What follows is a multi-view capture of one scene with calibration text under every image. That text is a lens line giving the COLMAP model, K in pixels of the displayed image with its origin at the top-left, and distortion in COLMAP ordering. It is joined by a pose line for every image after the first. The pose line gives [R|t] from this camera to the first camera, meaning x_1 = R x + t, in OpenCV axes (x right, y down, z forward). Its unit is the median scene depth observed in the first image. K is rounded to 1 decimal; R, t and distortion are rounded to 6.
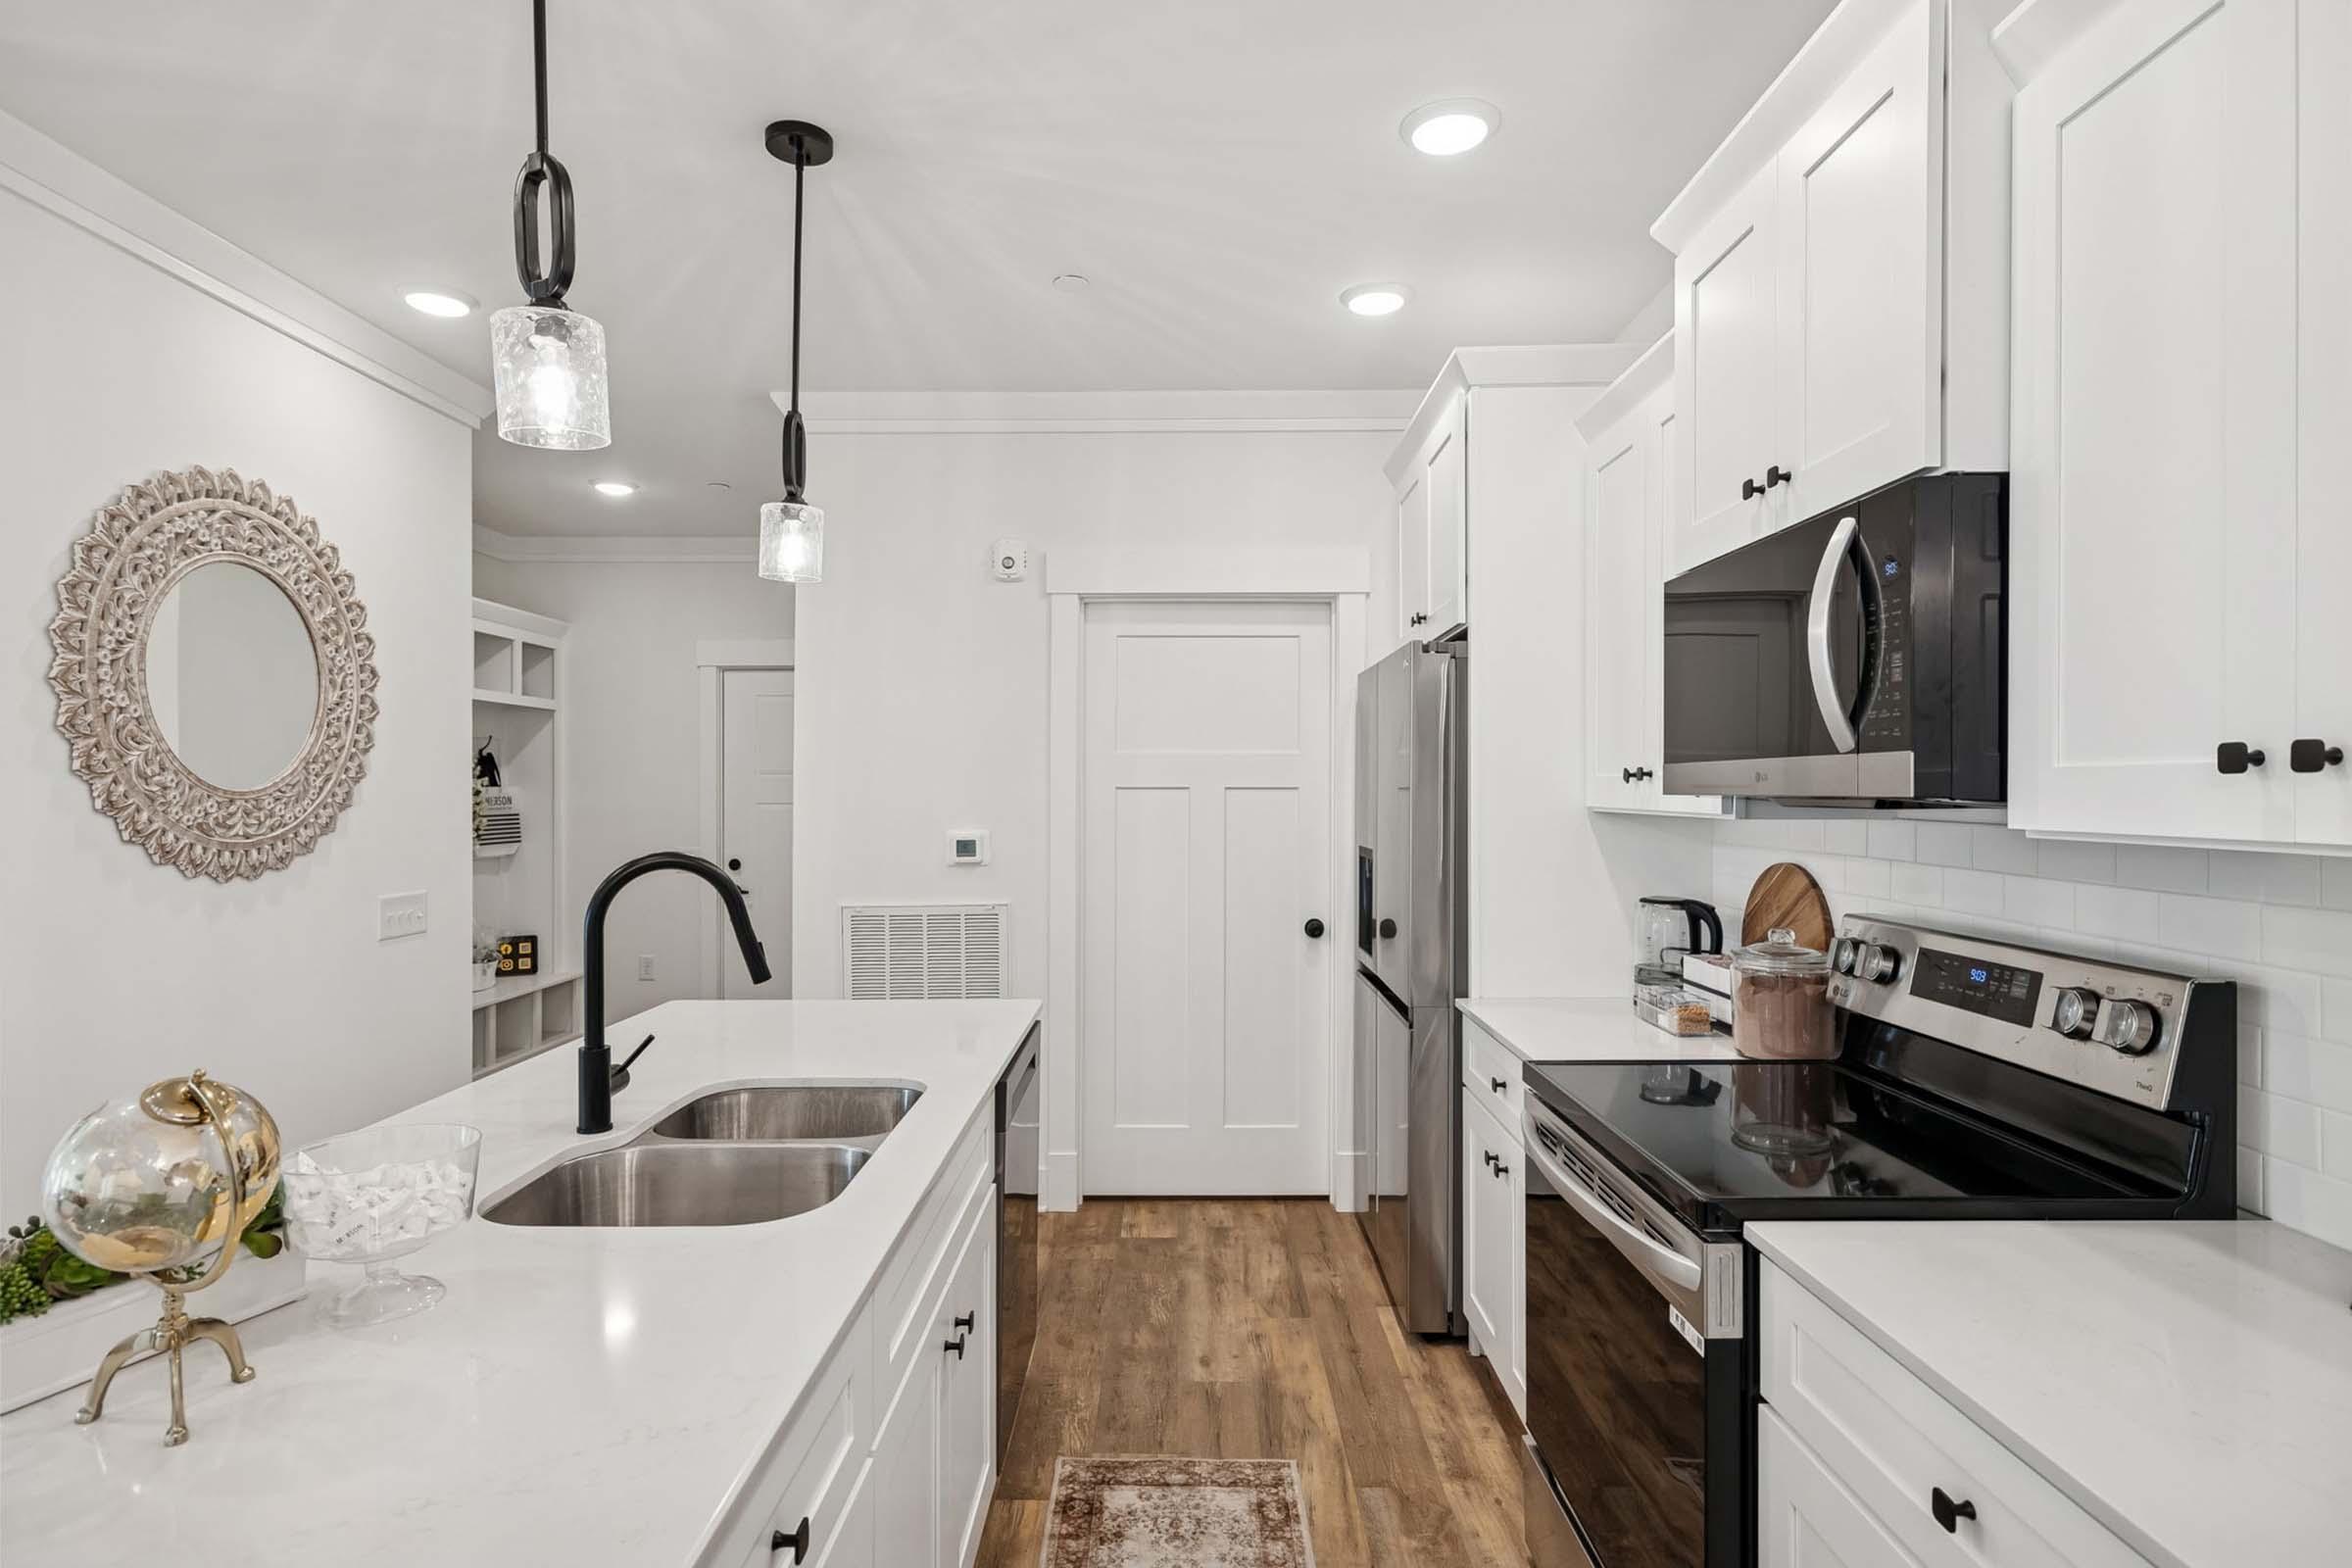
lens RADIAL K [[1198.5, 0, 1181.1], [0, 1198.5, 778.5], [0, 0, 1]] dist [-0.002756, 0.001146]
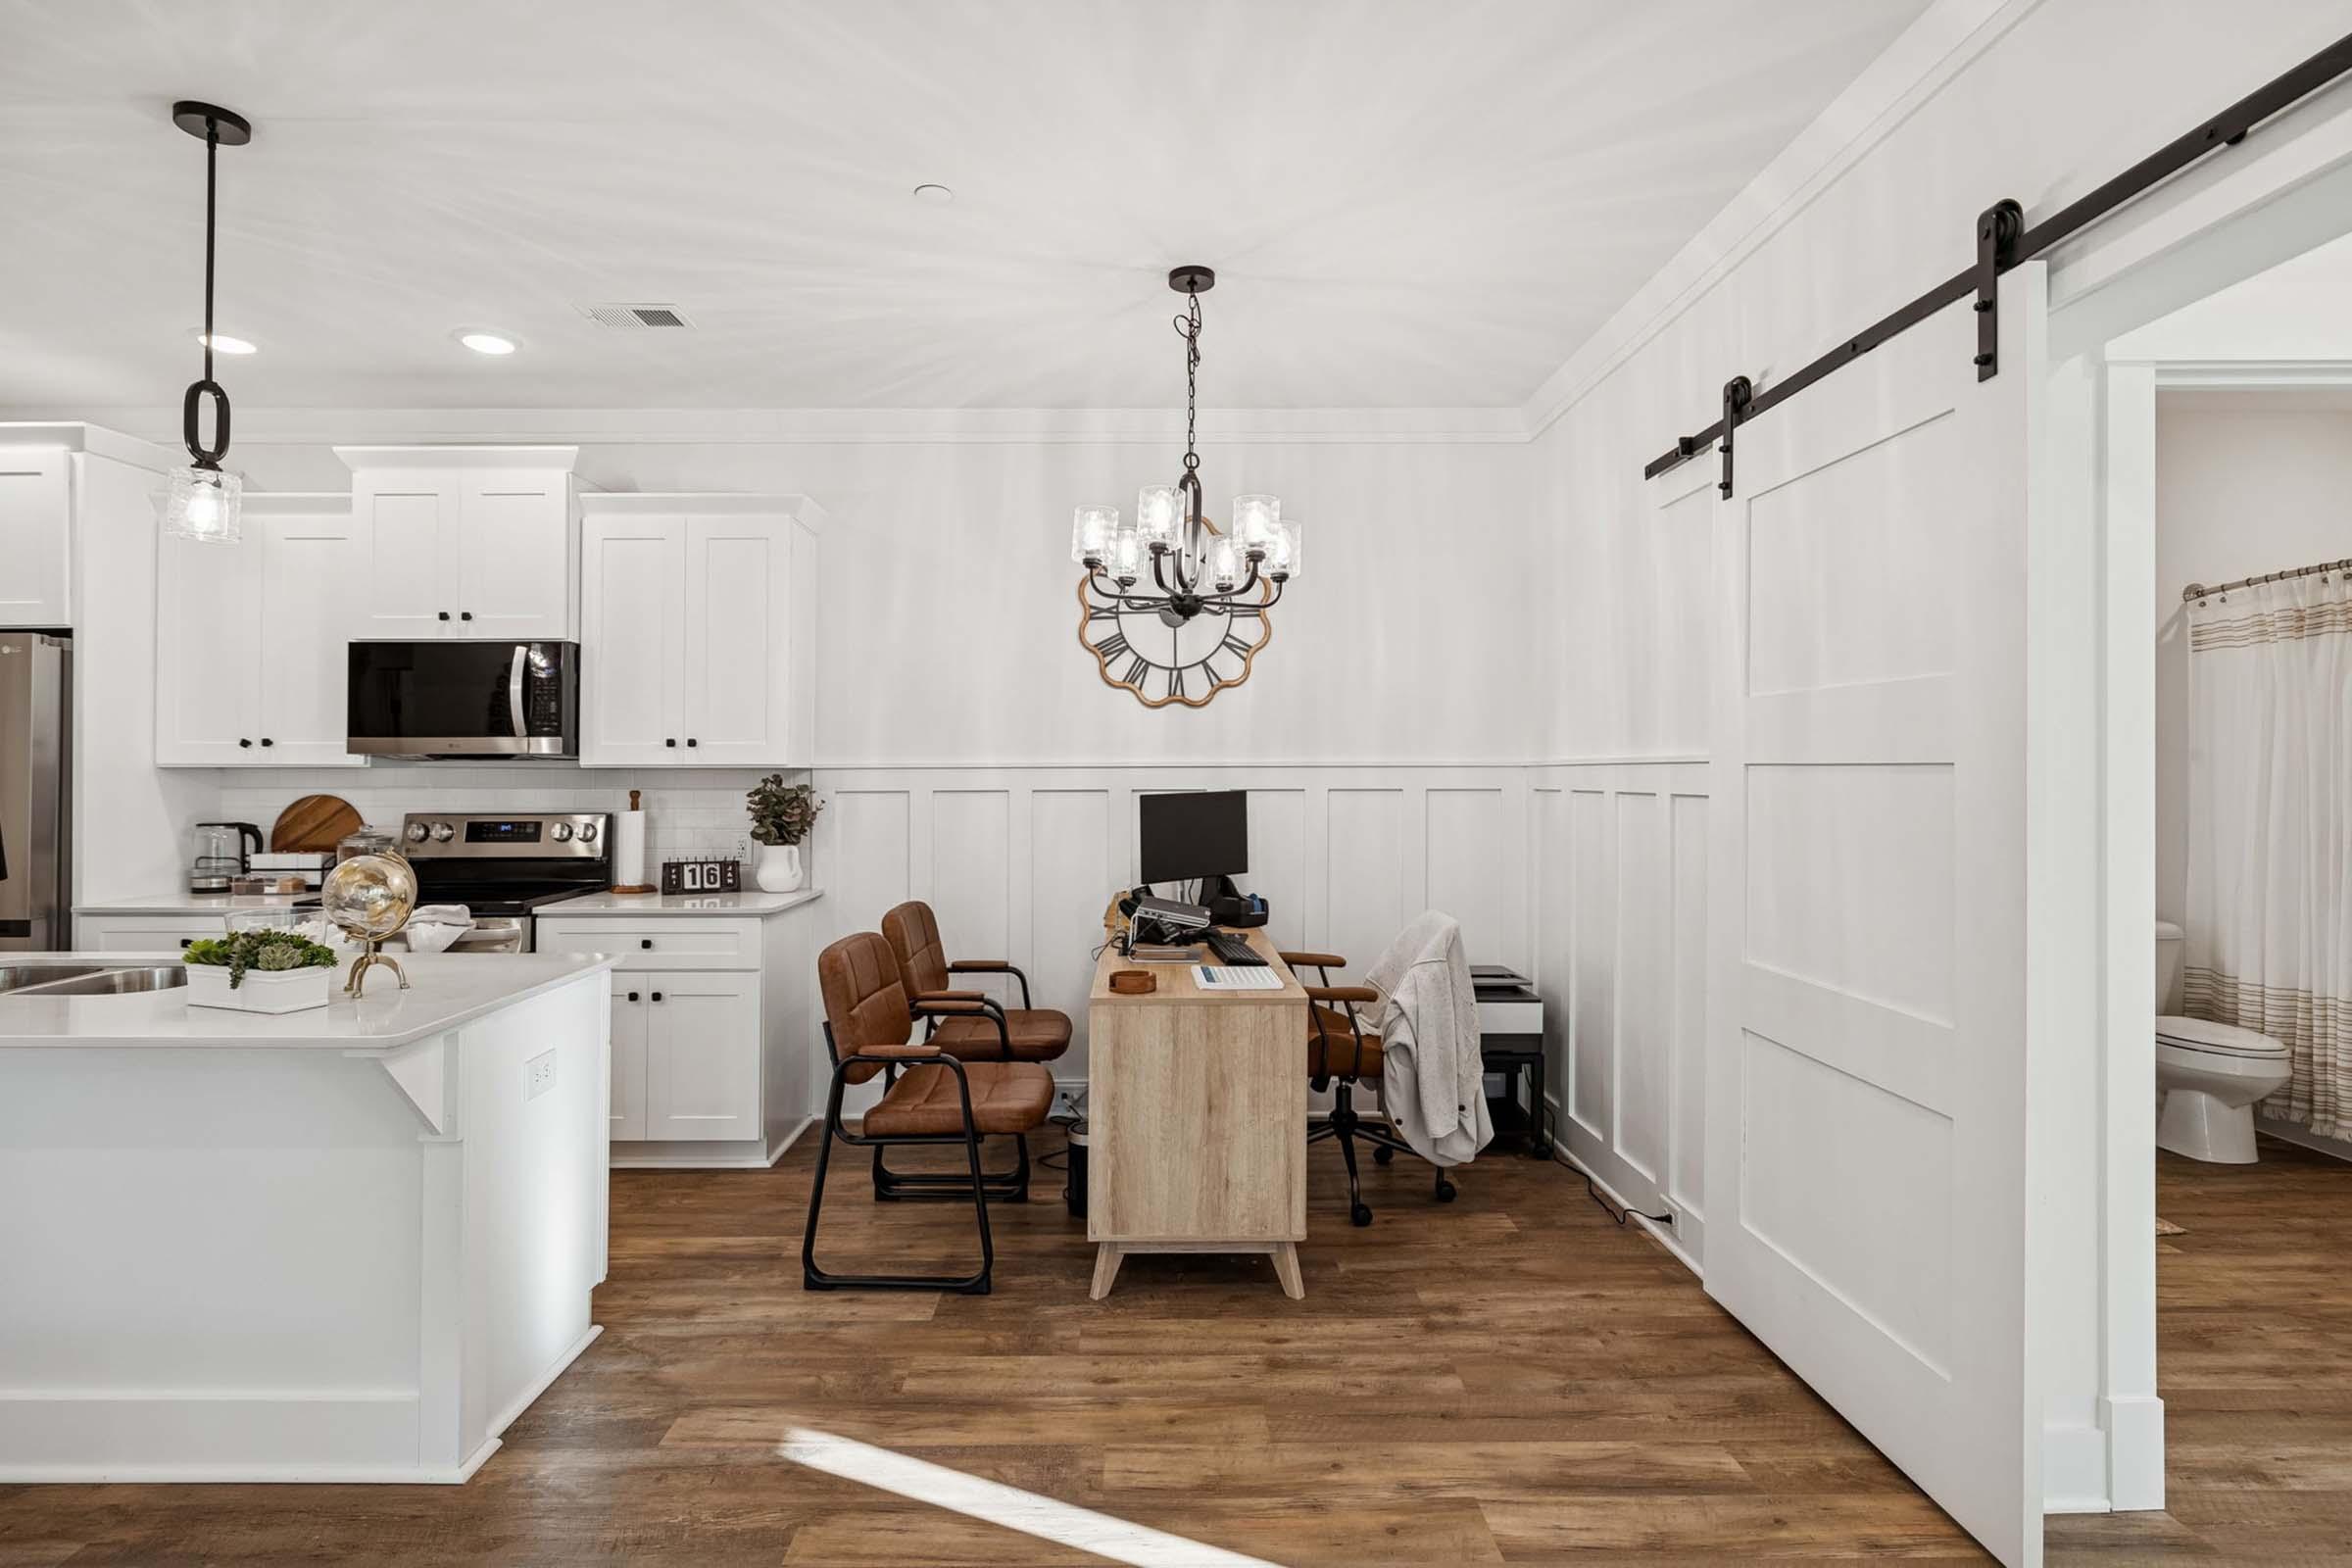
lens RADIAL K [[1198.5, 0, 1154.8], [0, 1198.5, 770.7], [0, 0, 1]] dist [-0.002756, 0.001146]
pose [[-0.002103, 0.002871, 0.999994, -1.383326], [-0.008177, 0.999962, -0.002888, 0.032787], [-0.999964, -0.008183, -0.002080, -0.252797]]
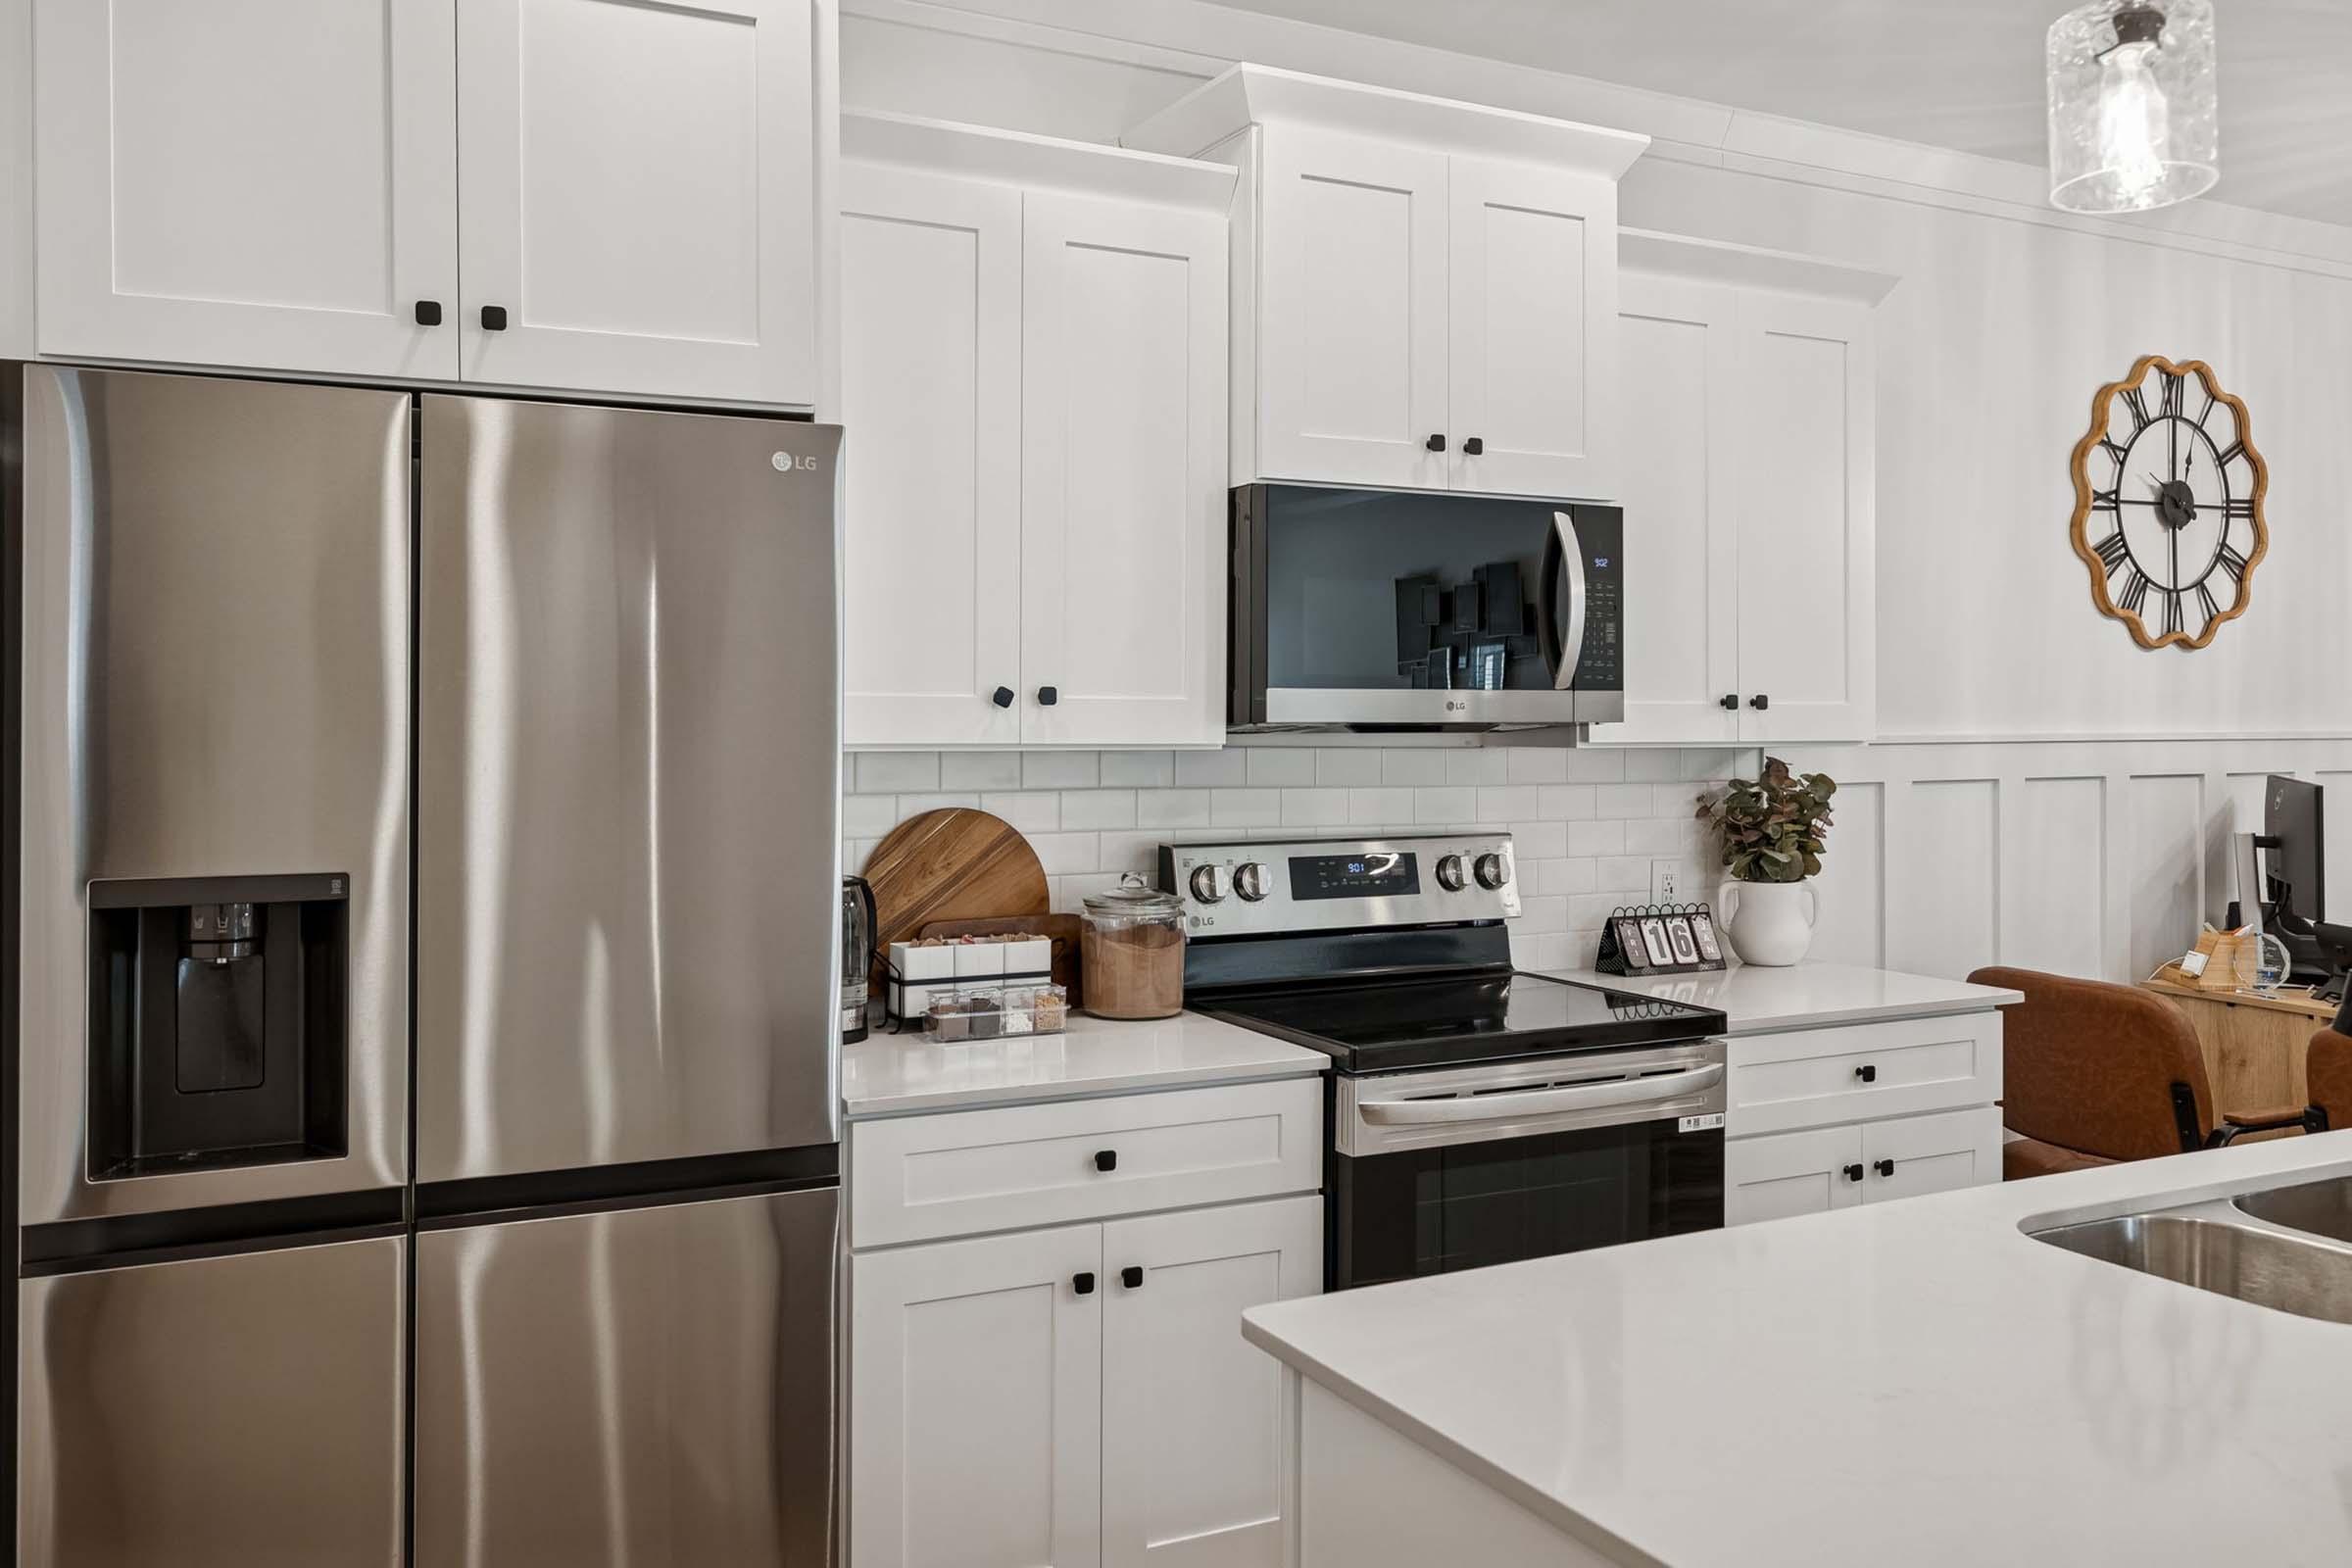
lens RADIAL K [[1808.5, 0, 1215.0], [0, 1808.5, 711.9], [0, 0, 1]] dist [0.007411, -0.013338]
pose [[-0.442343, 0.005860, 0.896827, -0.724210], [-0.006263, 0.999934, -0.009623, 0.017192], [-0.896824, -0.009873, -0.442277, 1.504822]]
